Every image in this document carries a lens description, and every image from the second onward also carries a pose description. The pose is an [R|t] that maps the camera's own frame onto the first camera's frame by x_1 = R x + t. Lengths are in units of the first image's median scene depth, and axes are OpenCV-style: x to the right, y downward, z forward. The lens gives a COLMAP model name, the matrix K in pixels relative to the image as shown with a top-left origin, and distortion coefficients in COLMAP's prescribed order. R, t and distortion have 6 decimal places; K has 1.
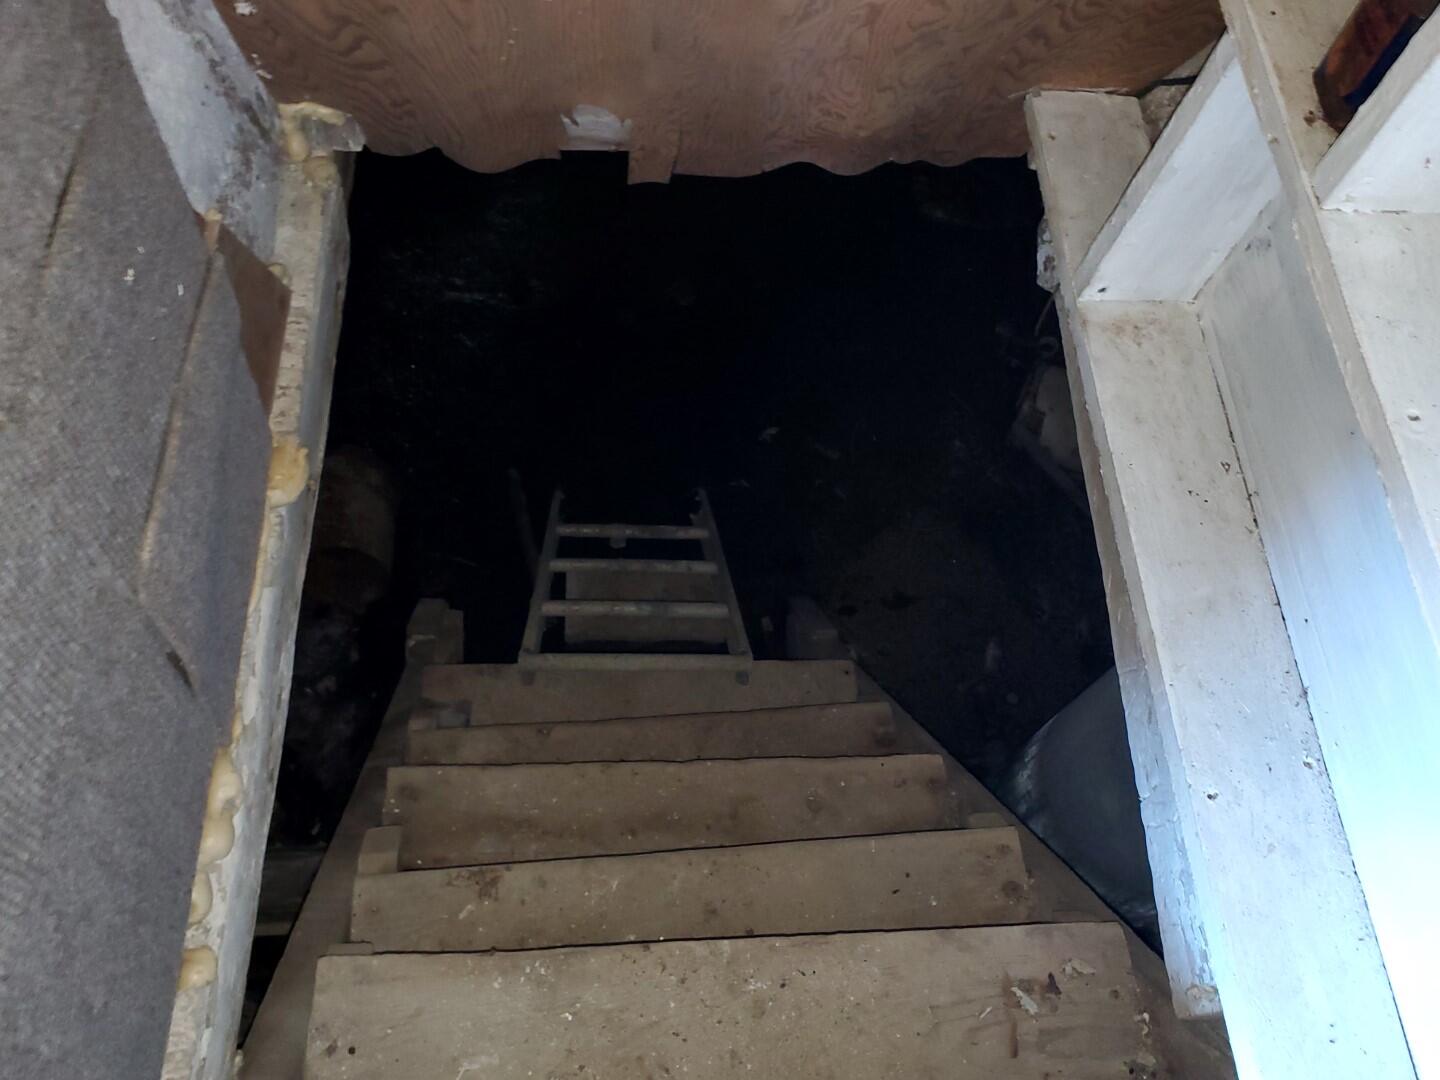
lens RADIAL K [[1171.2, 0, 720.0], [0, 1171.2, 540.0], [0, 0, 1]] dist [0.044363, -0.007298]
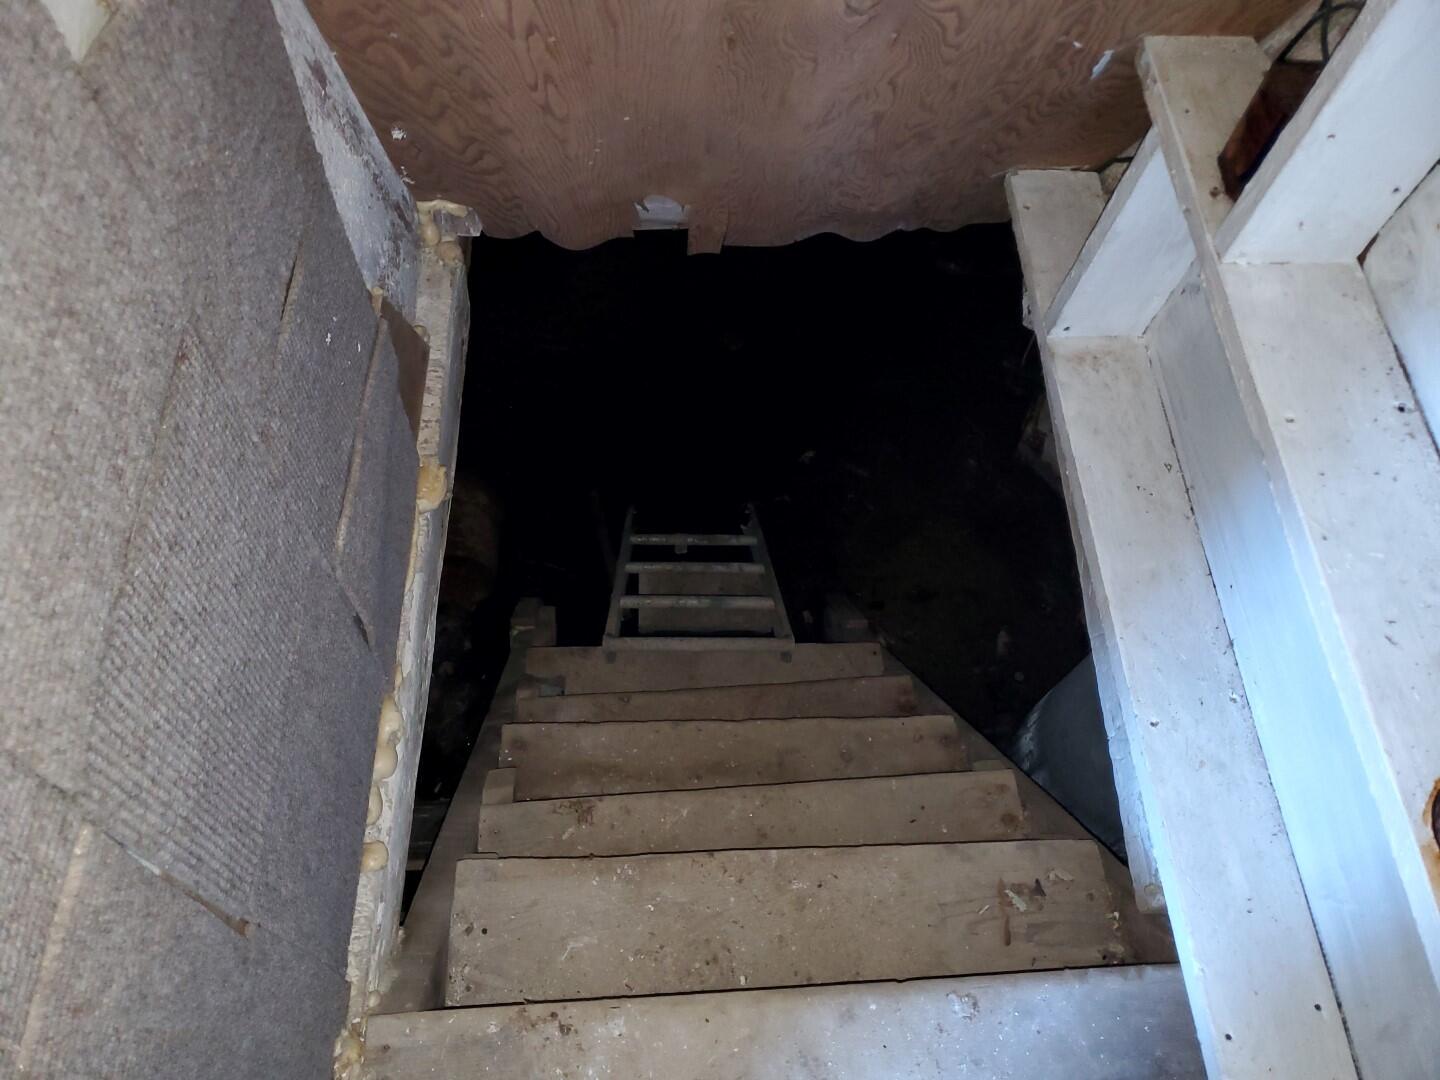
lens RADIAL K [[1063.5, 0, 715.0], [0, 1063.5, 543.8], [0, 0, 1]] dist [0.094566, -0.086134]
pose [[0.998475, -0.015334, -0.053039, 0.008478], [0.014356, 0.999721, -0.018779, 0.033176], [0.053312, 0.017989, 0.998416, -0.161174]]
